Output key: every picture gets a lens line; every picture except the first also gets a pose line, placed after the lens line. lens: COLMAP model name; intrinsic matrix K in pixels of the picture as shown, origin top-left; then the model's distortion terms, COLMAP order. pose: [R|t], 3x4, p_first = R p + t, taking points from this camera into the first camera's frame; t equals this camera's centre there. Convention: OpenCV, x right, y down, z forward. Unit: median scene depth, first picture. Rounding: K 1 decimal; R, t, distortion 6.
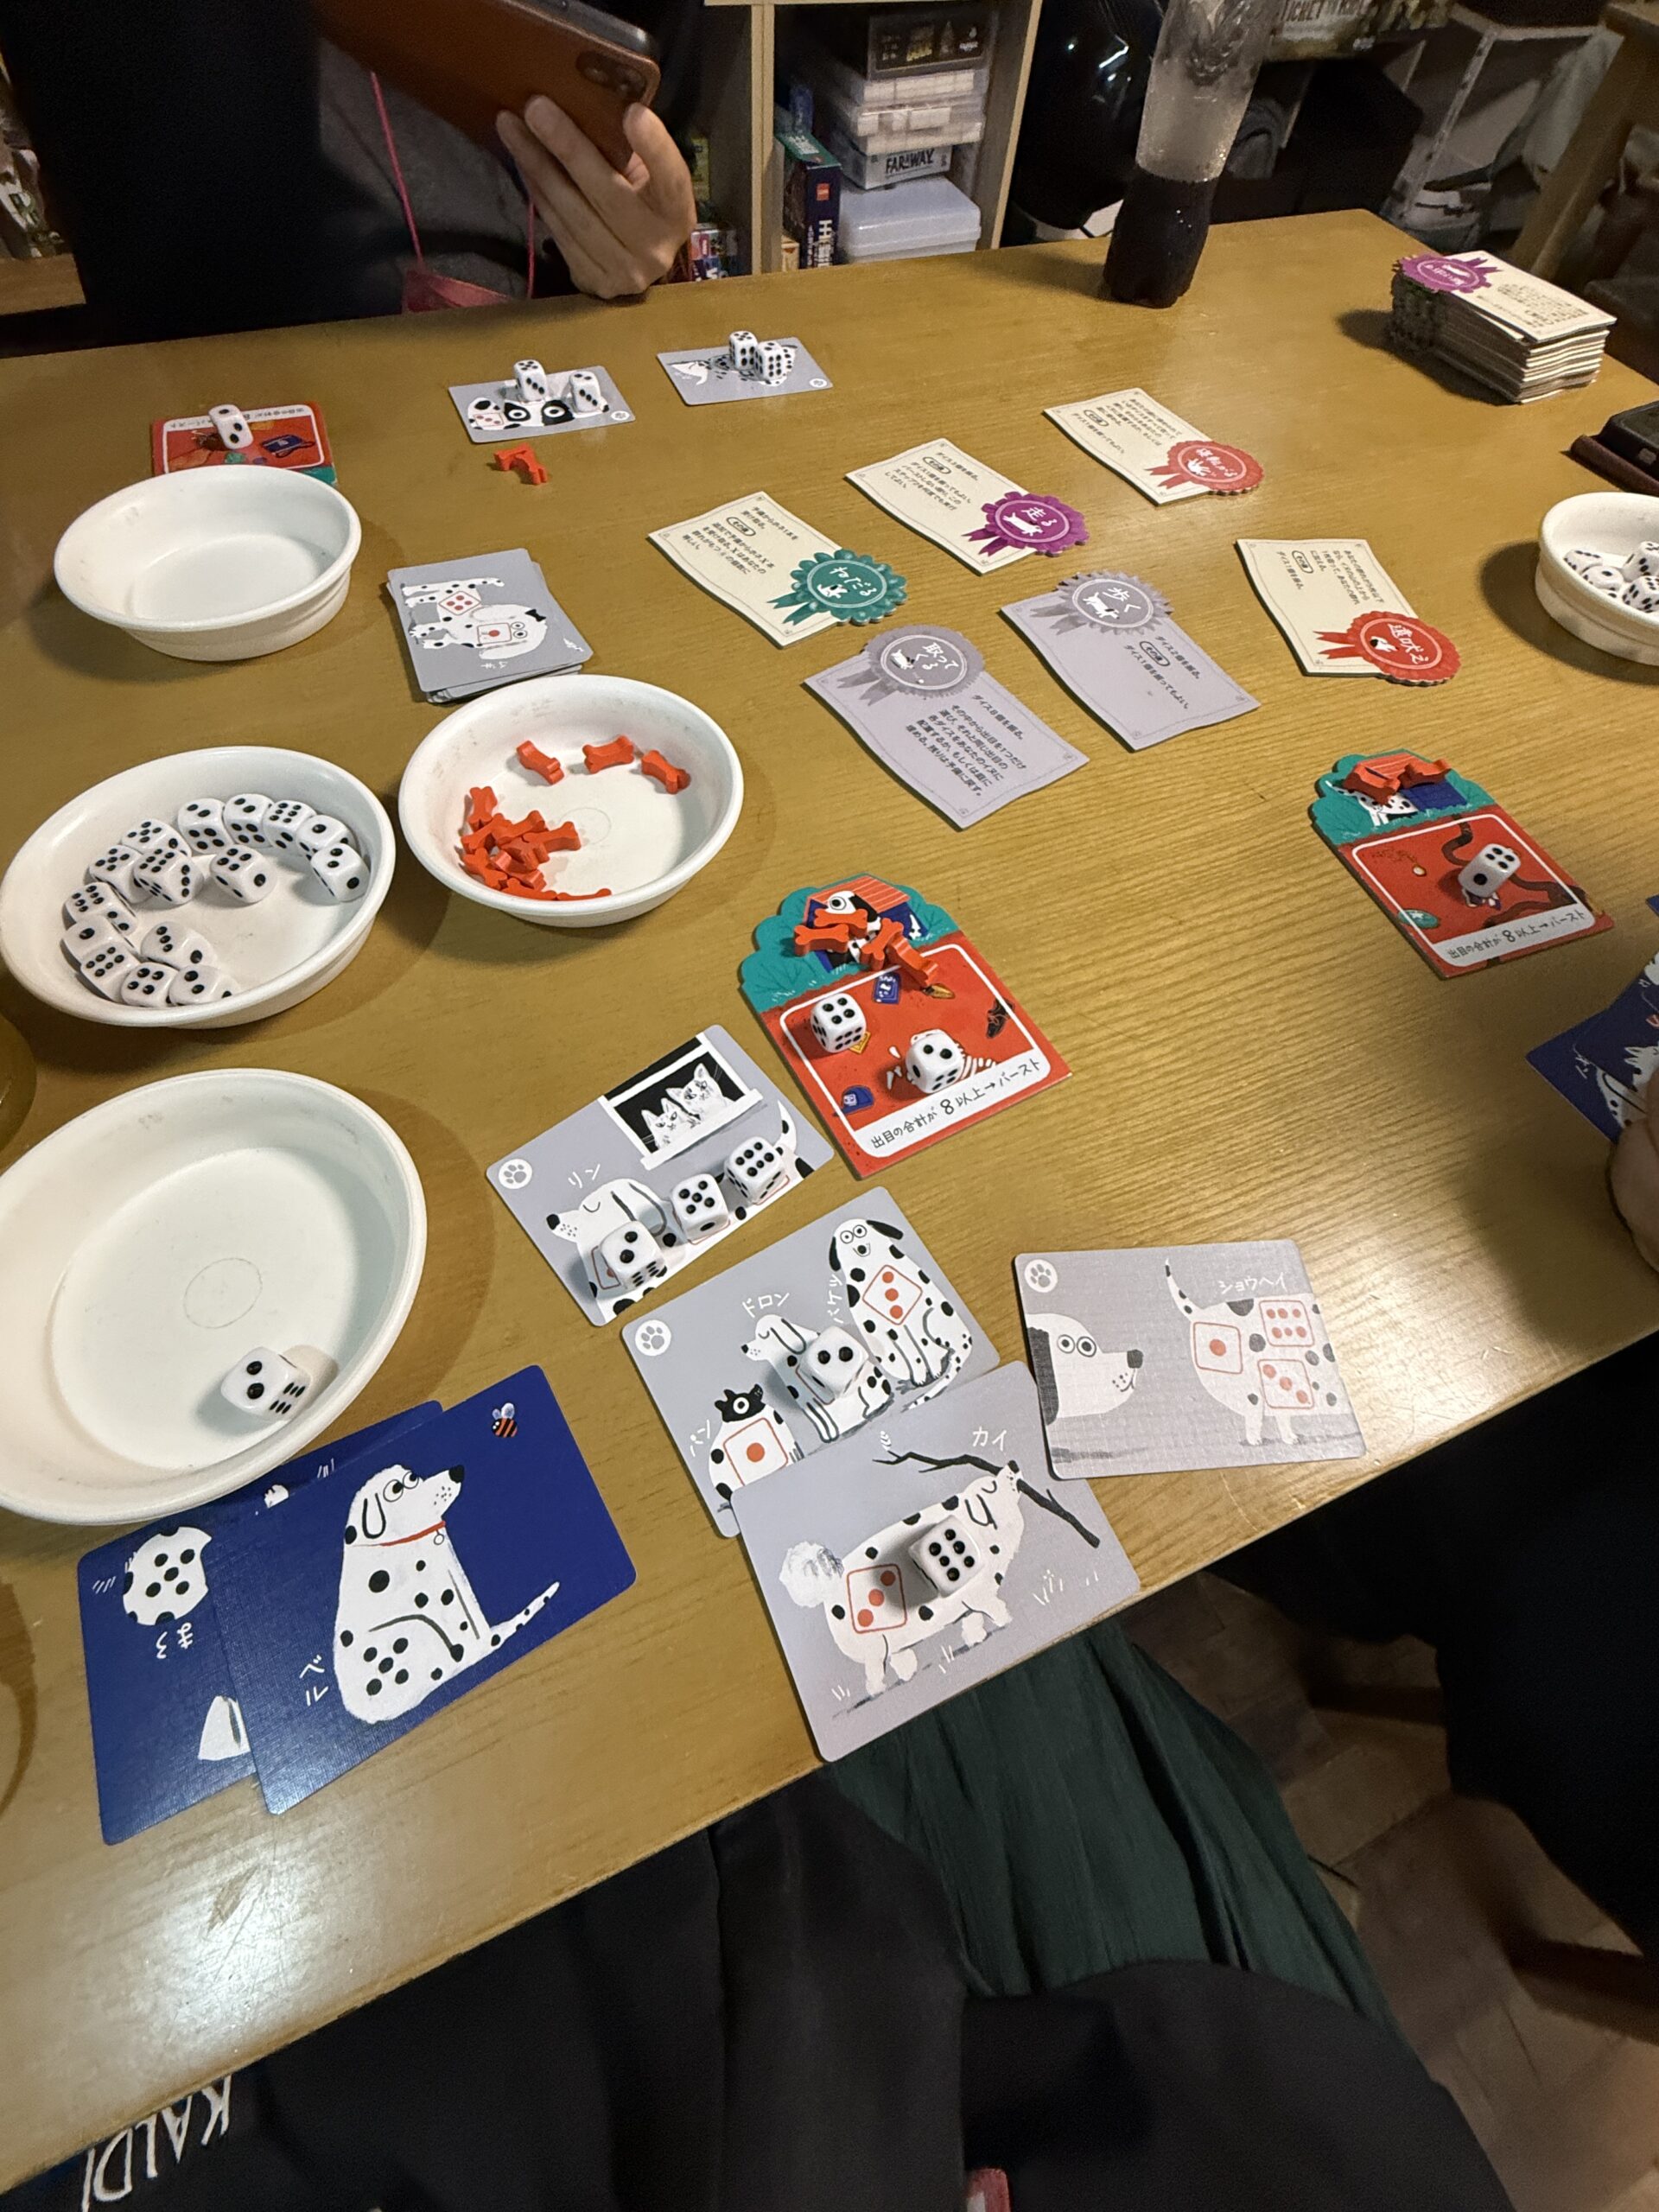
lens RADIAL K [[889.2, 0, 828.8], [0, 889.2, 1108.0], [0, 0, 1]] dist [0.000739, 0.000042]
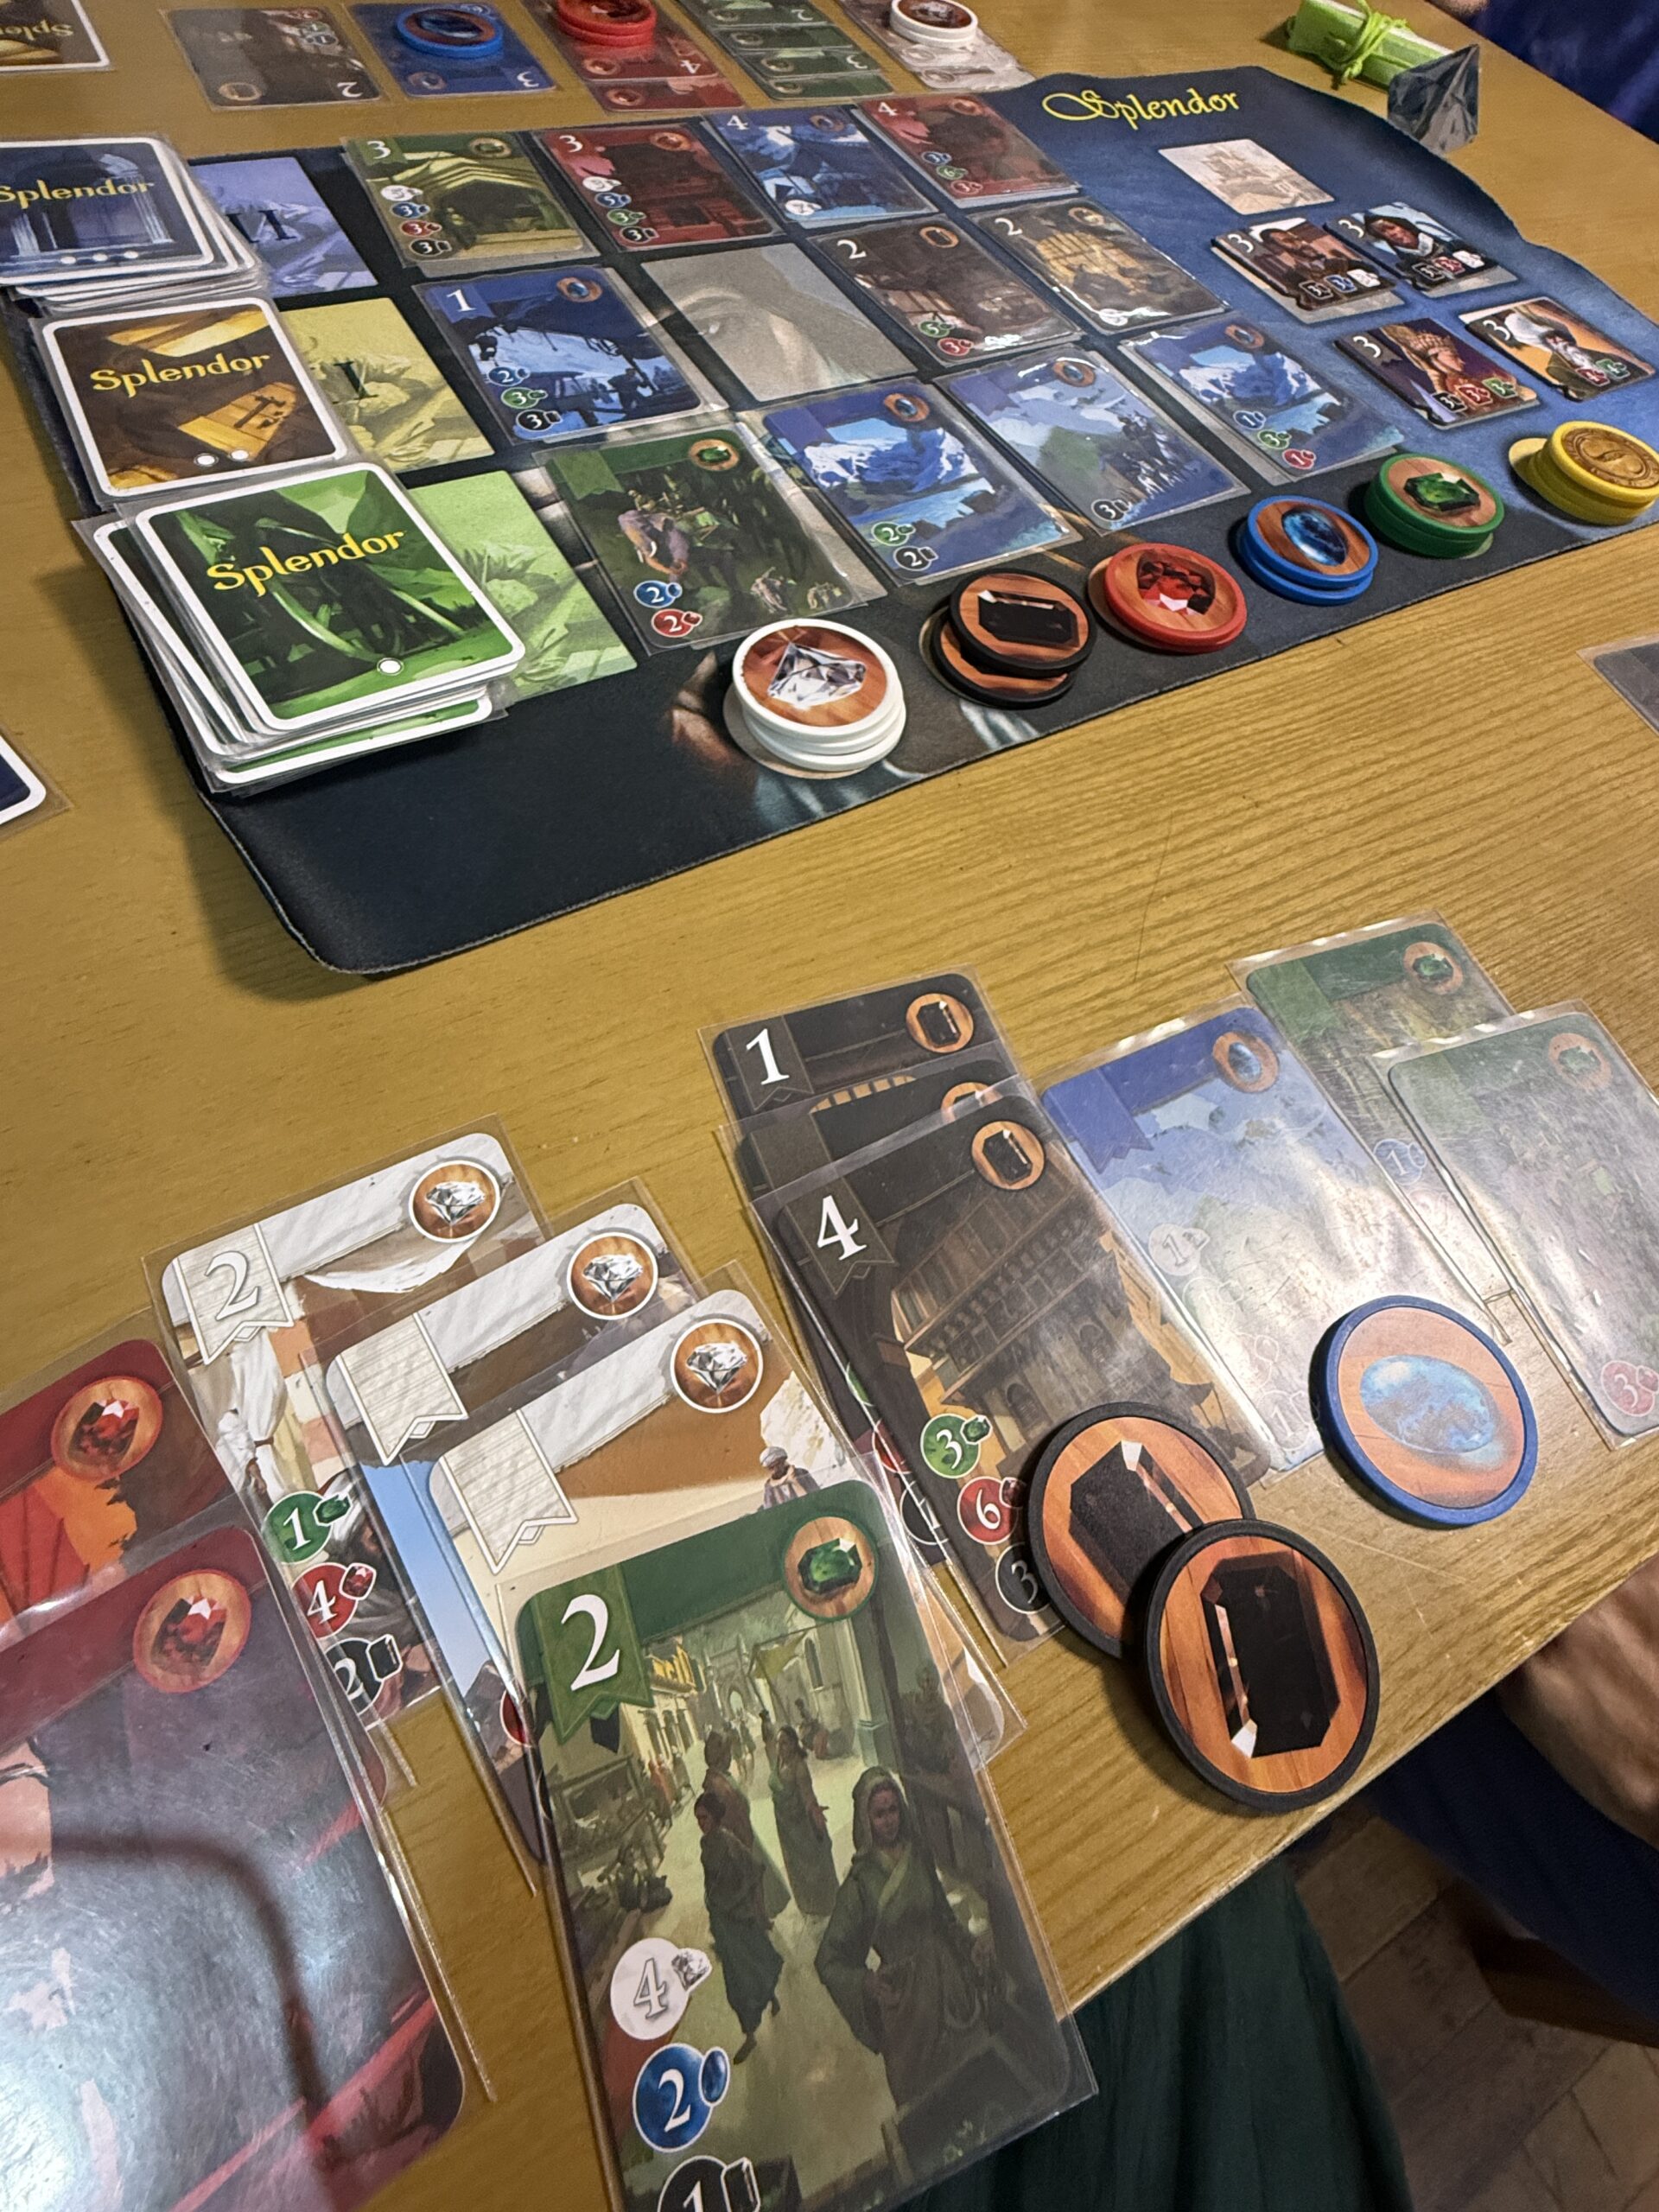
lens RADIAL K [[1094.7, 0, 829.3], [0, 1094.7, 1107.4], [0, 0, 1]] dist [-0.002364, -0.000312]
pose [[0.996594, -0.034805, 0.074765, -0.027446], [0.032791, 0.999070, 0.028003, 0.001491], [-0.075670, -0.025456, 0.996808, 0.138895]]
